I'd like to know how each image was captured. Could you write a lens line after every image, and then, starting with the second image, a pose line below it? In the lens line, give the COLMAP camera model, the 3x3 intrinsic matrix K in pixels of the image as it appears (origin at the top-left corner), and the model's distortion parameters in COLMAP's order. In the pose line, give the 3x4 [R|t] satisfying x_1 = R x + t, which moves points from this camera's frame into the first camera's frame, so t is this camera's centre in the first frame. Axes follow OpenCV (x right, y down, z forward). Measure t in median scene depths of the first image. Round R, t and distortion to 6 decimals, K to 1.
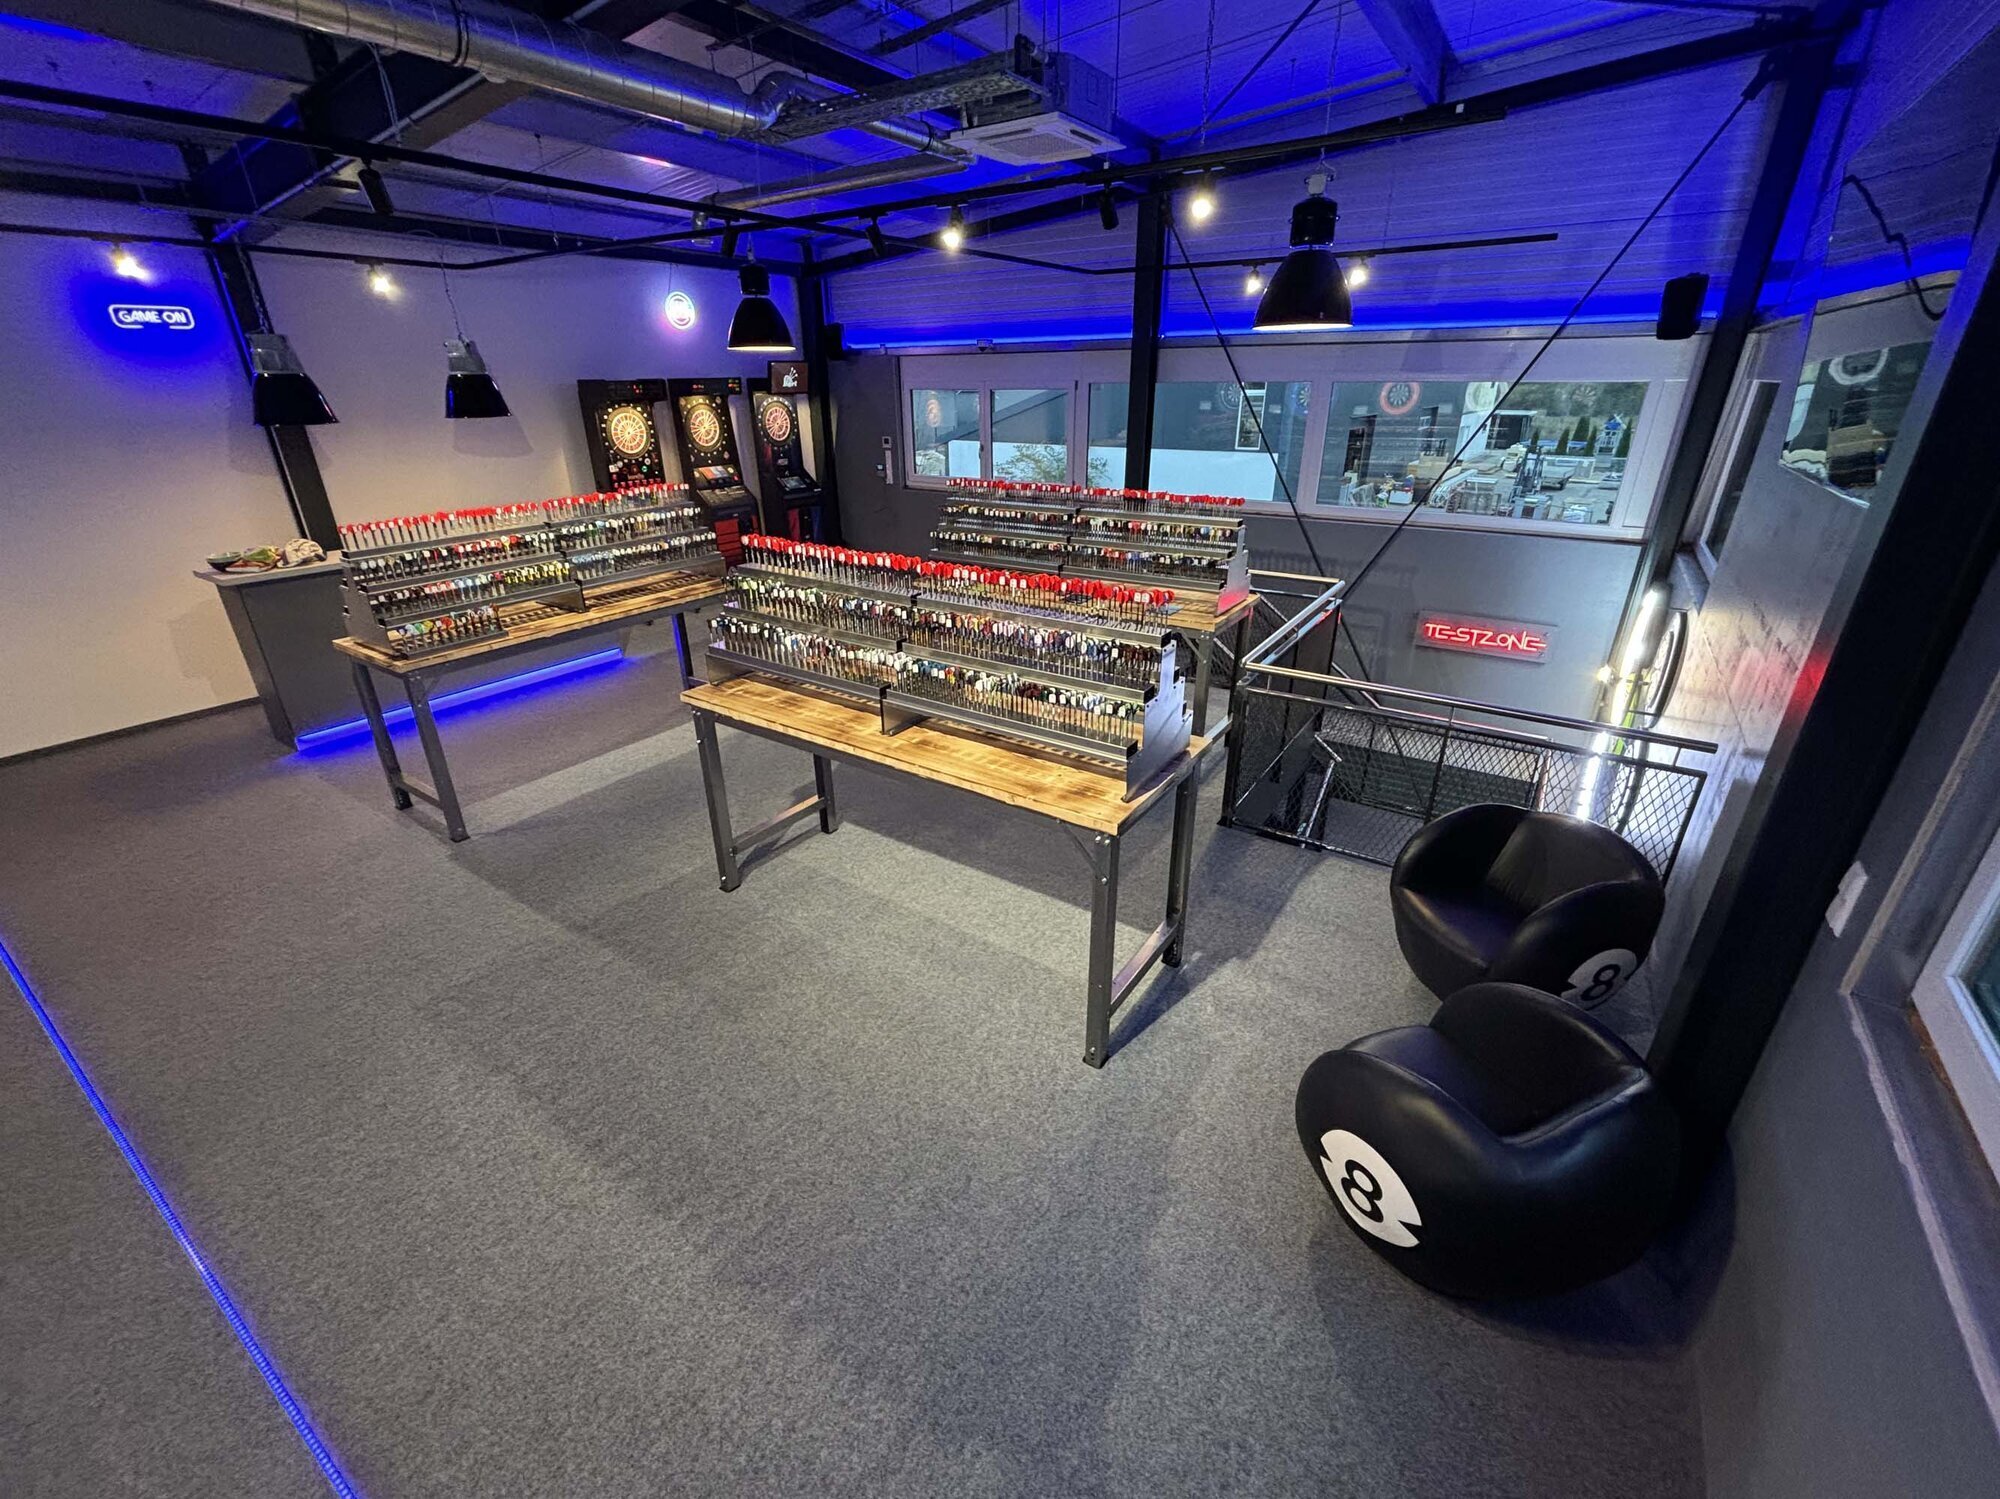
lens RADIAL K [[839.3, 0, 996.8], [0, 839.3, 748.3], [0, 0, 1]] dist [0.002530, -0.001595]
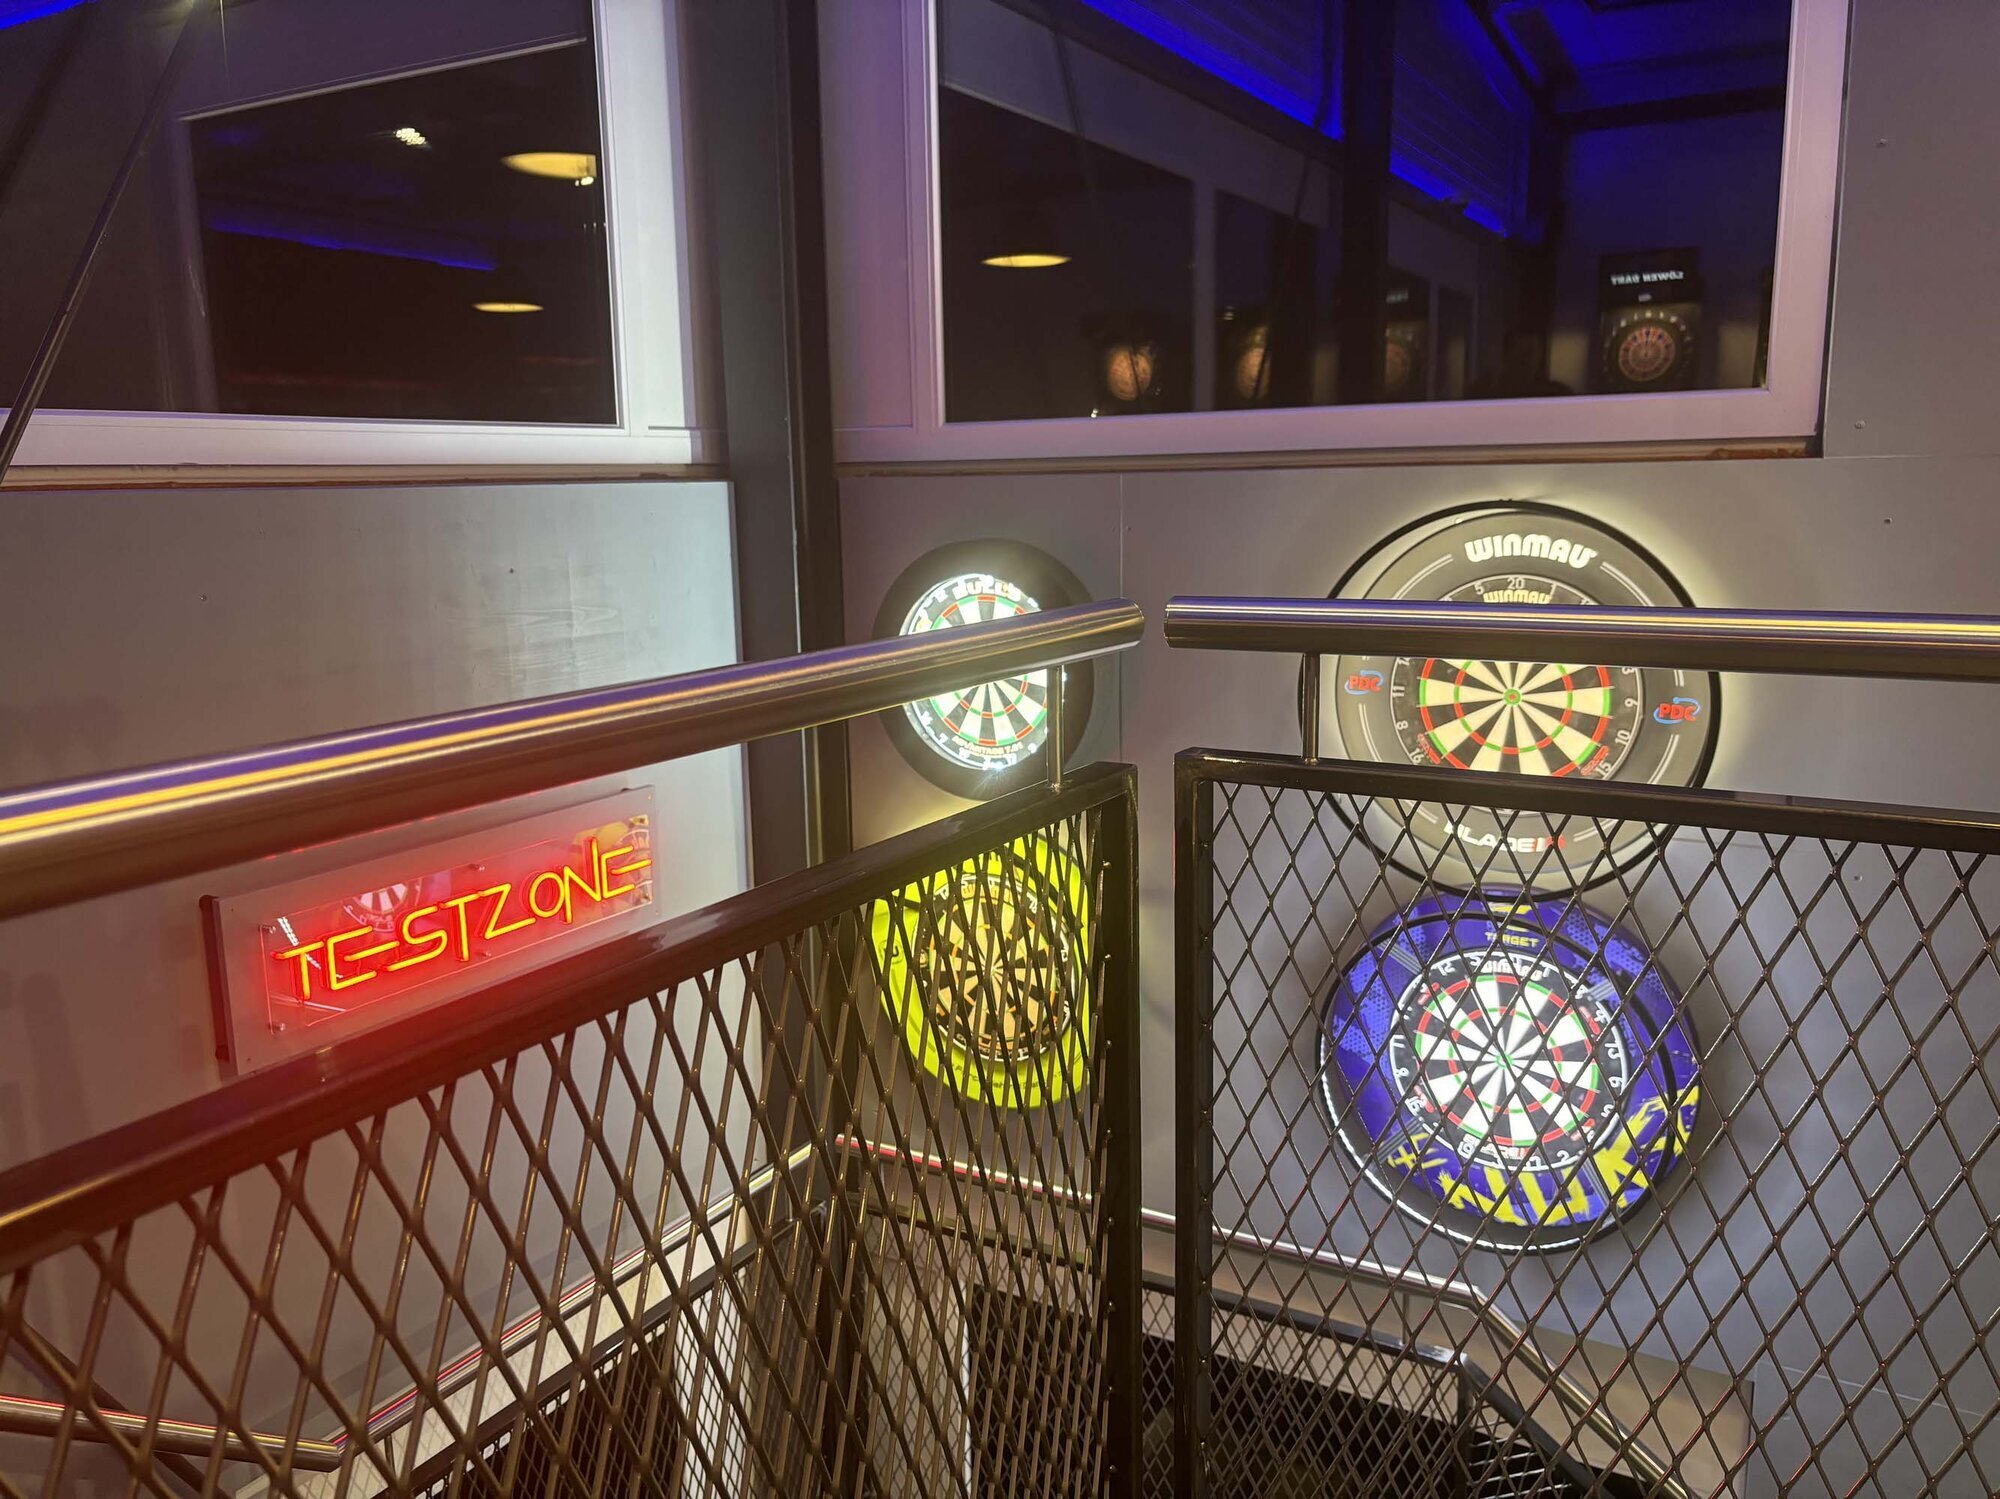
lens RADIAL K [[1516.0, 0, 986.2], [0, 1516.0, 766.0], [0, 0, 1]] dist [0.001093, 0.012391]
pose [[-0.051335, -0.177828, 0.982722, 0.213622], [0.419336, 0.889233, 0.182816, -0.247383], [-0.906379, 0.421476, 0.028921, 1.110493]]
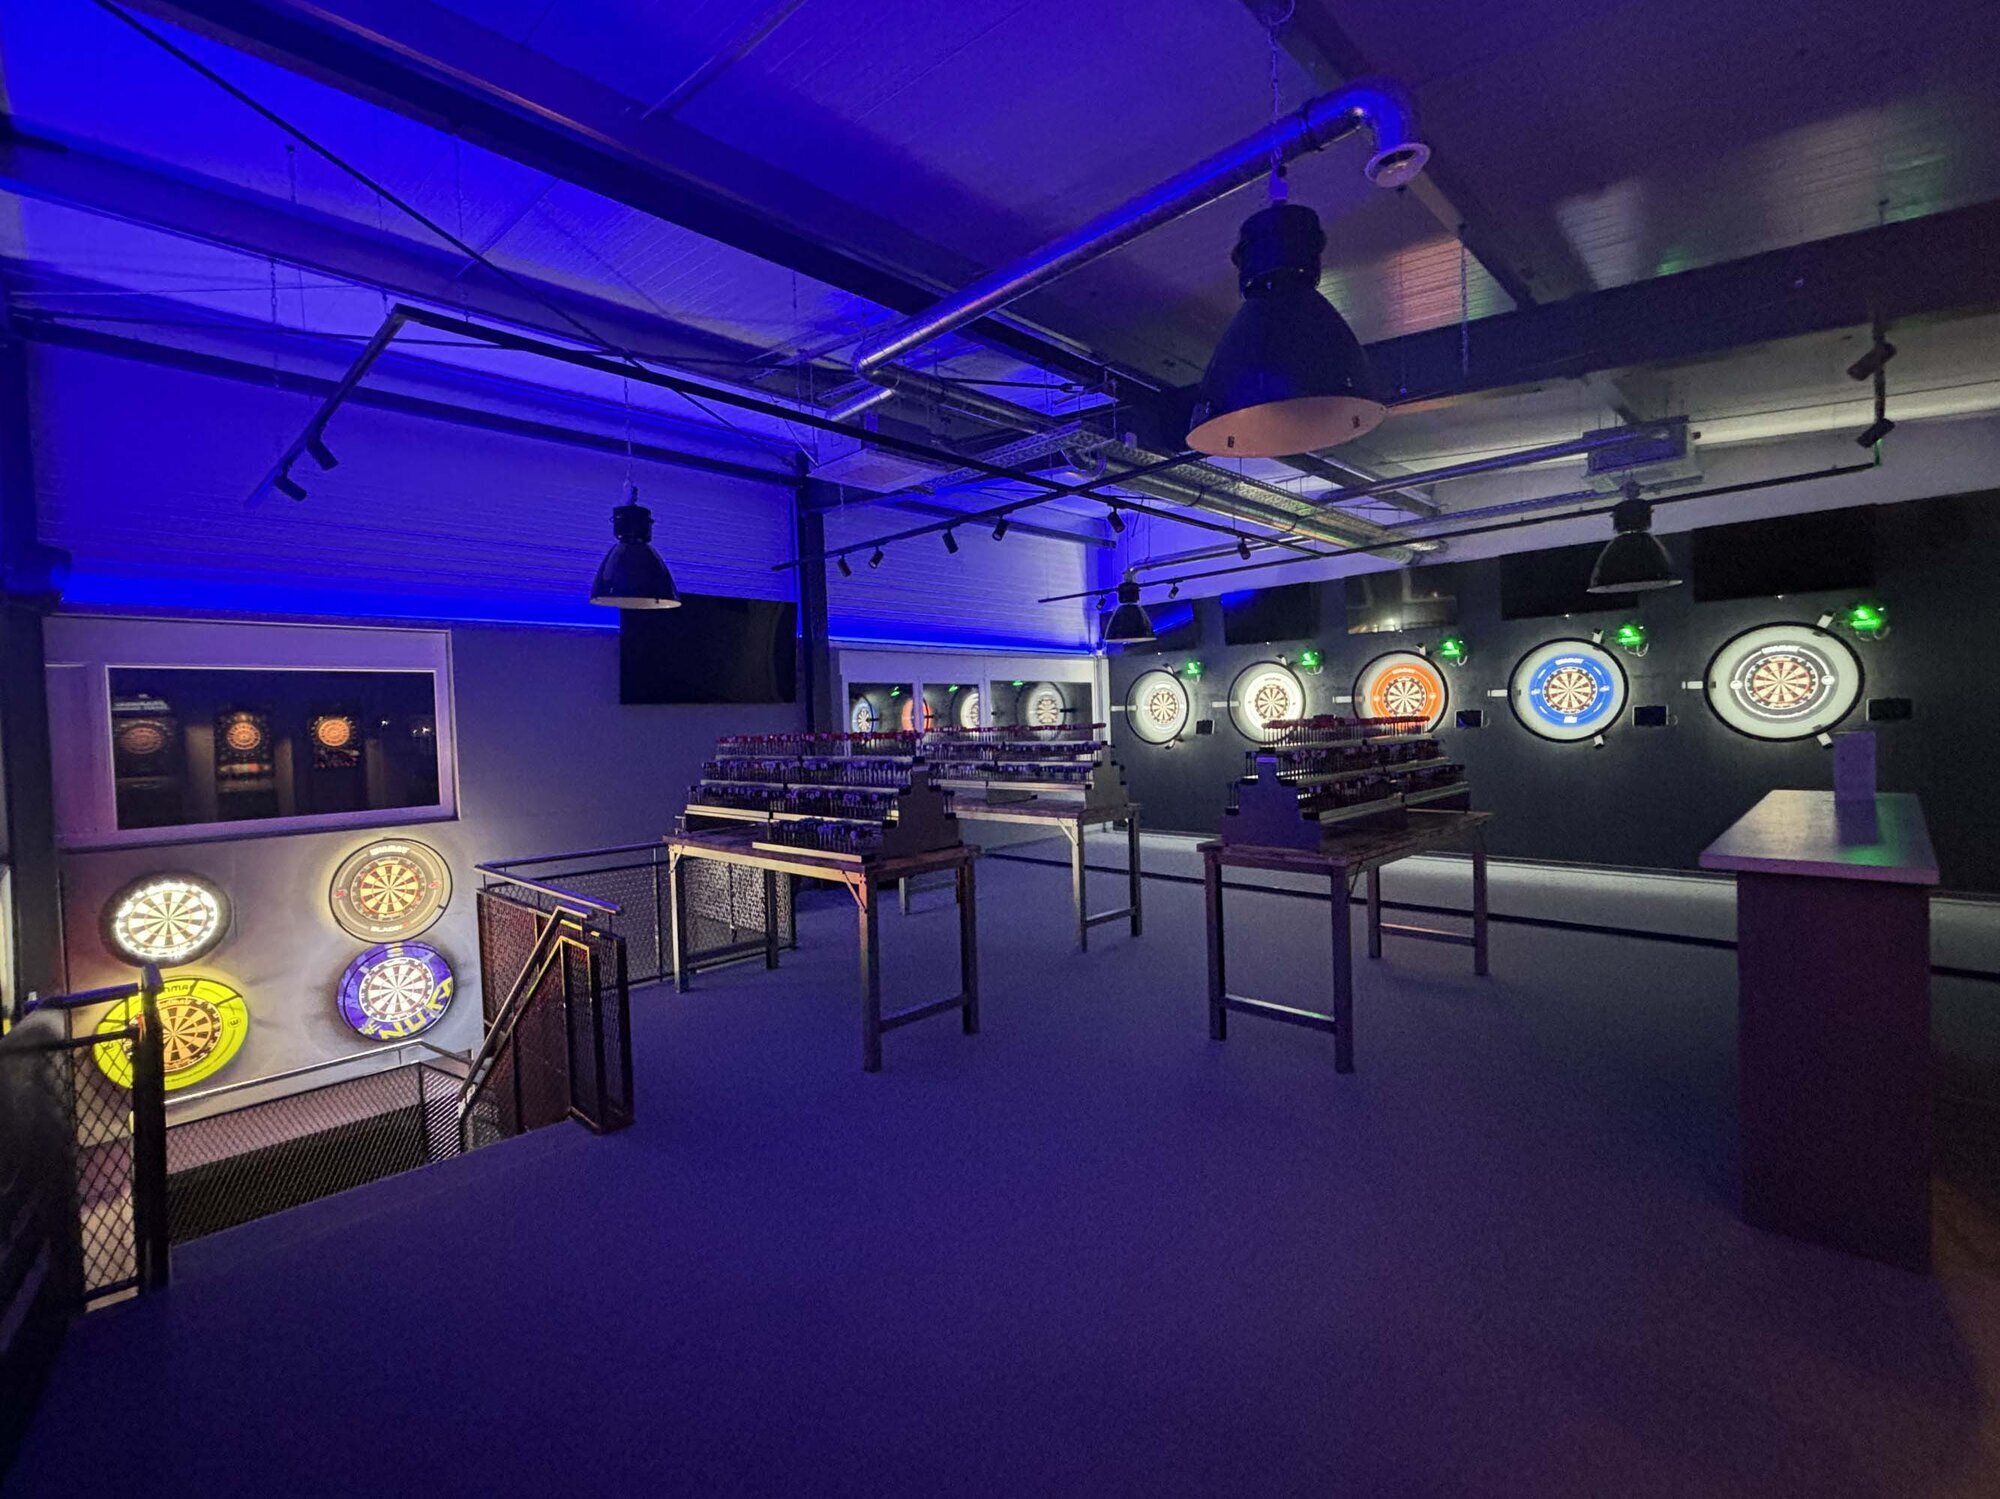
lens RADIAL K [[896.4, 0, 987.3], [0, 896.4, 733.7], [0, 0, 1]] dist [-0.000333, 0.000351]
pose [[-0.979796, 0.039841, 0.195991, -0.294807], [0.118225, 0.905790, 0.406900, -0.678310], [-0.161315, 0.421850, -0.892200, 1.806765]]
